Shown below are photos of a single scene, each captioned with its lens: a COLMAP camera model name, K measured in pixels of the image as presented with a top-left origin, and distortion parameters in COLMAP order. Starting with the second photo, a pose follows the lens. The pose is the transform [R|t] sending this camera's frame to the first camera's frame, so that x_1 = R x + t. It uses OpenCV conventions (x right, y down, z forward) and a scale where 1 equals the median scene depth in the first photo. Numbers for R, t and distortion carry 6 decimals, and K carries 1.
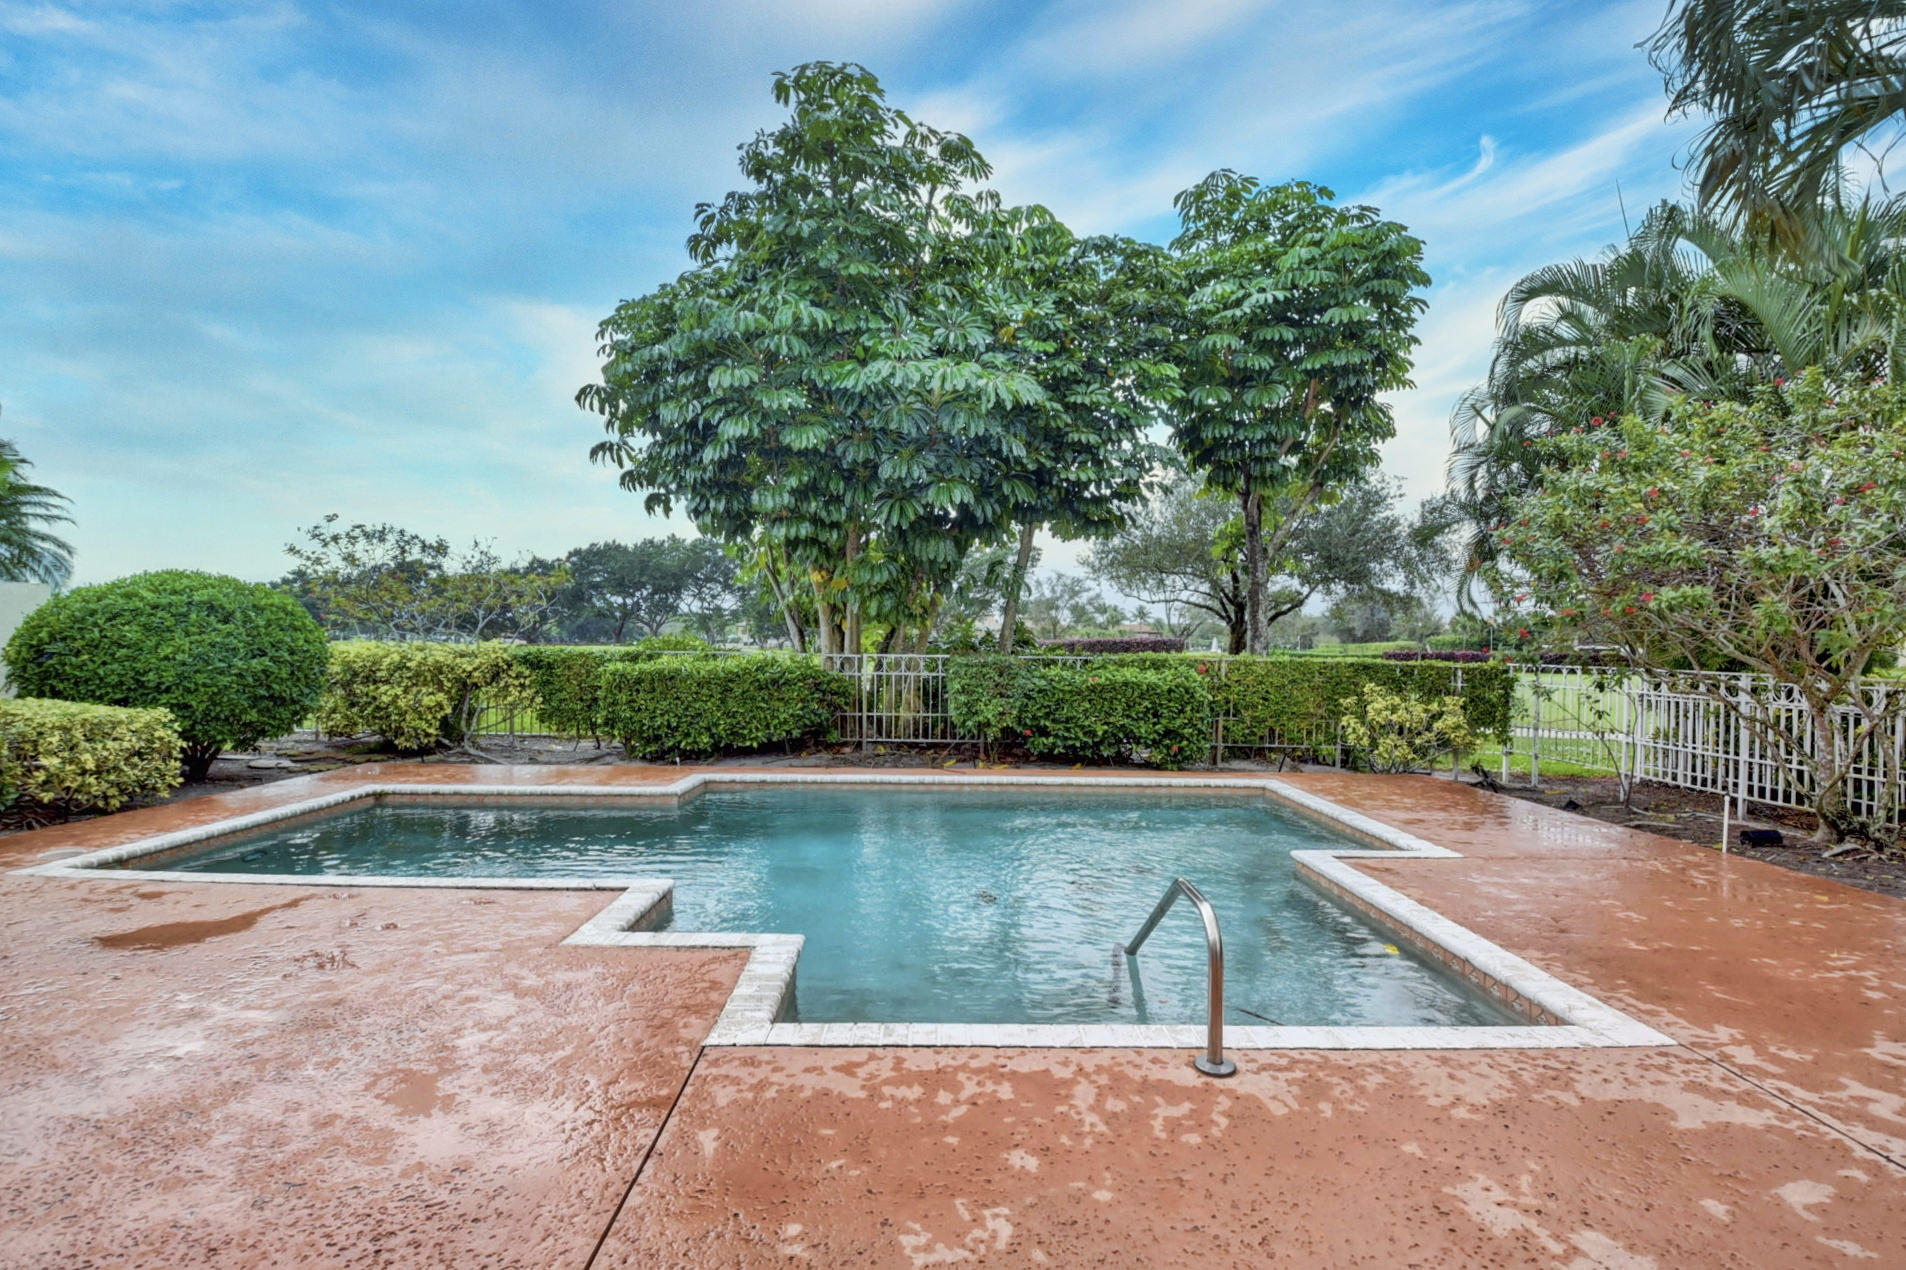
lens RADIAL K [[853.4, 0, 940.0], [0, 853.4, 657.9], [0, 0, 1]] dist [0.008276, -0.021605]
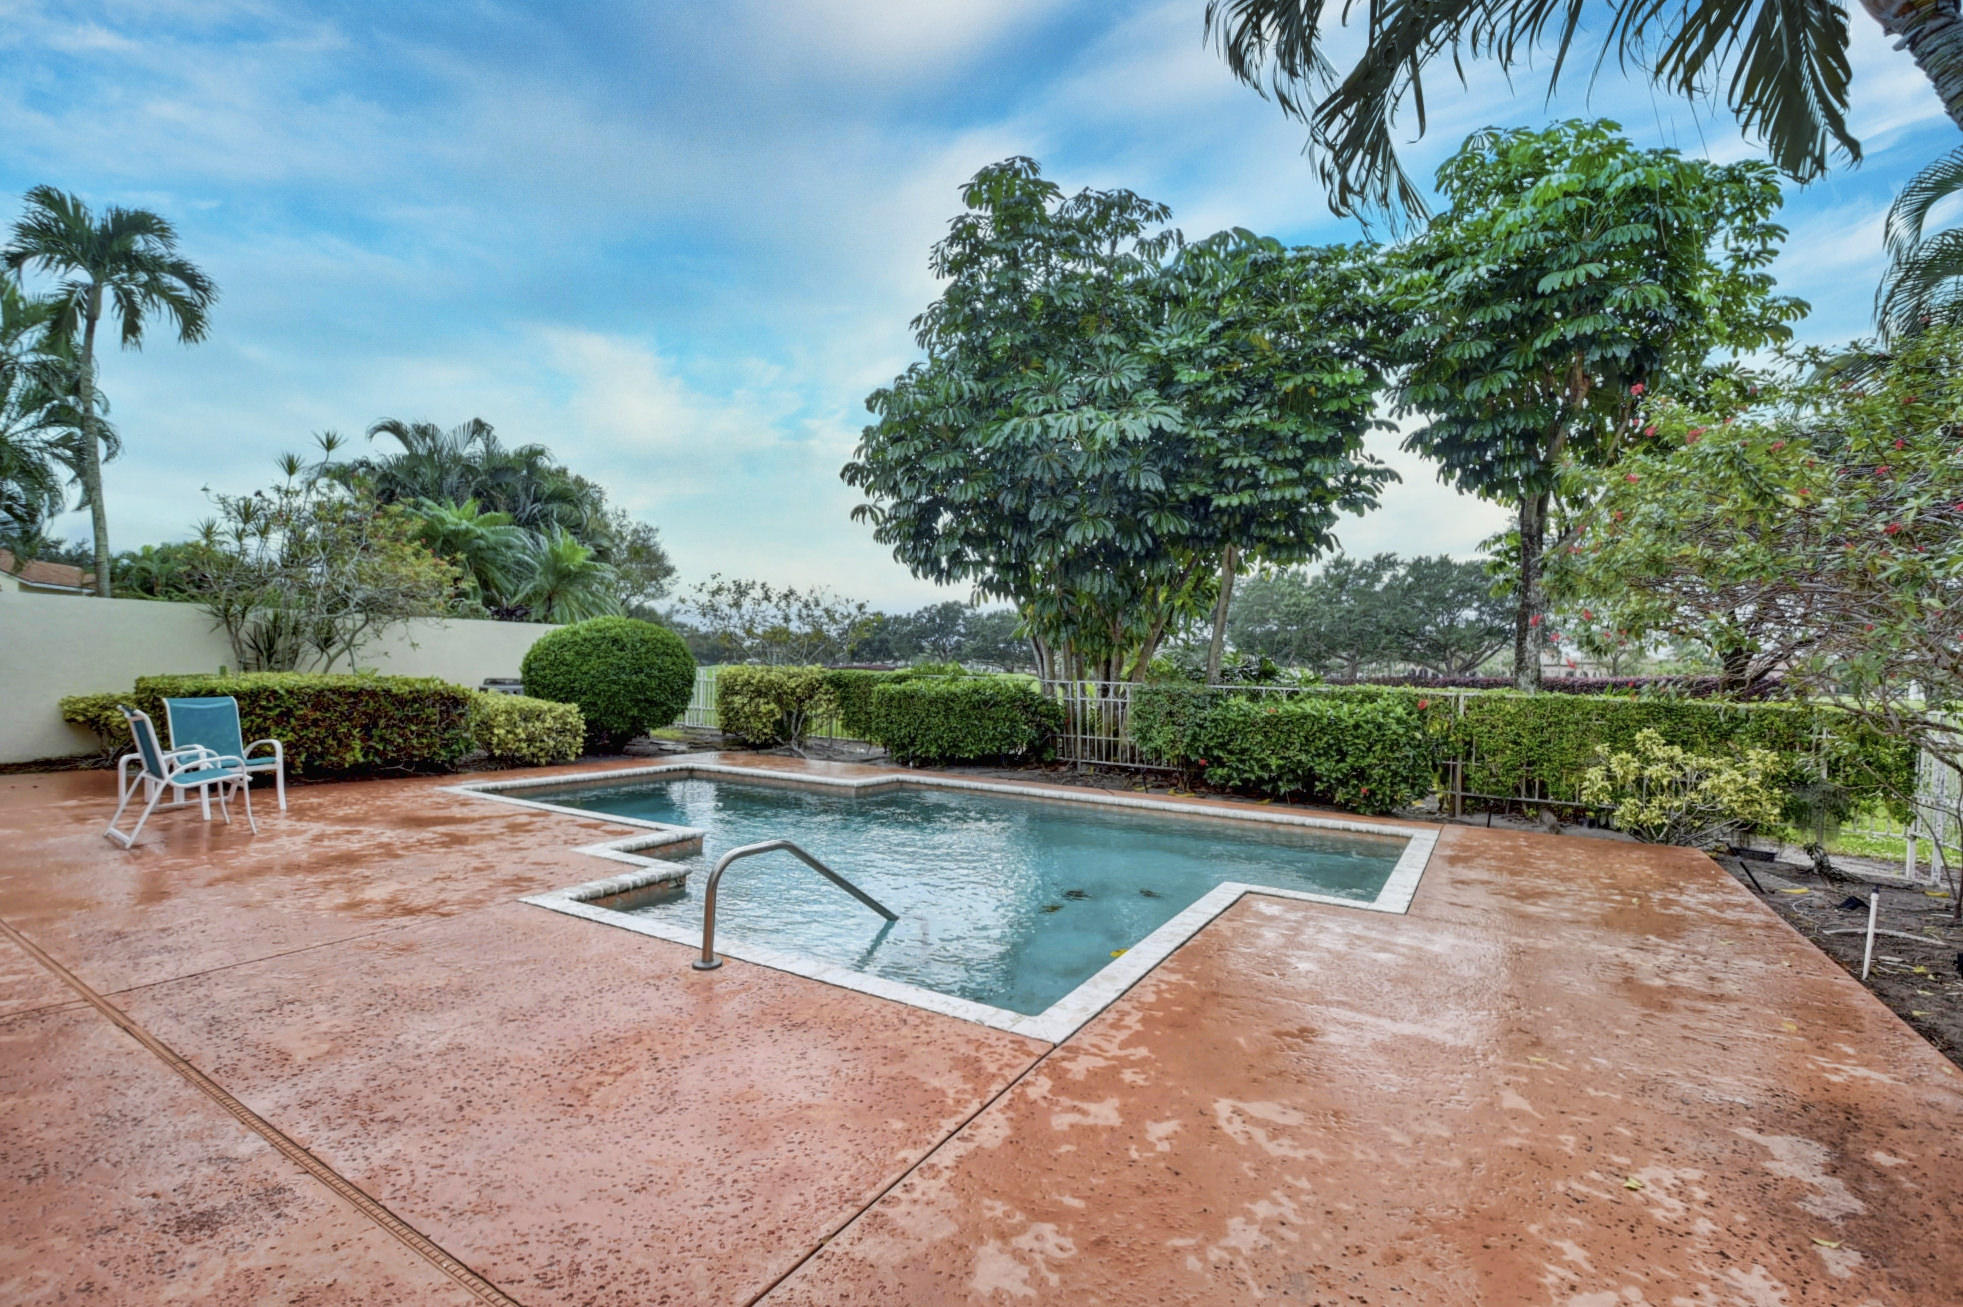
lens RADIAL K [[867.6, 0, 976.3], [0, 867.6, 670.4], [0, 0, 1]] dist [0.002231, -0.020377]
pose [[0.855409, 0.012419, -0.517804, 0.401857], [-0.023337, 0.999621, -0.014578, 0.002091], [0.517427, 0.024554, 0.855375, 0.000174]]
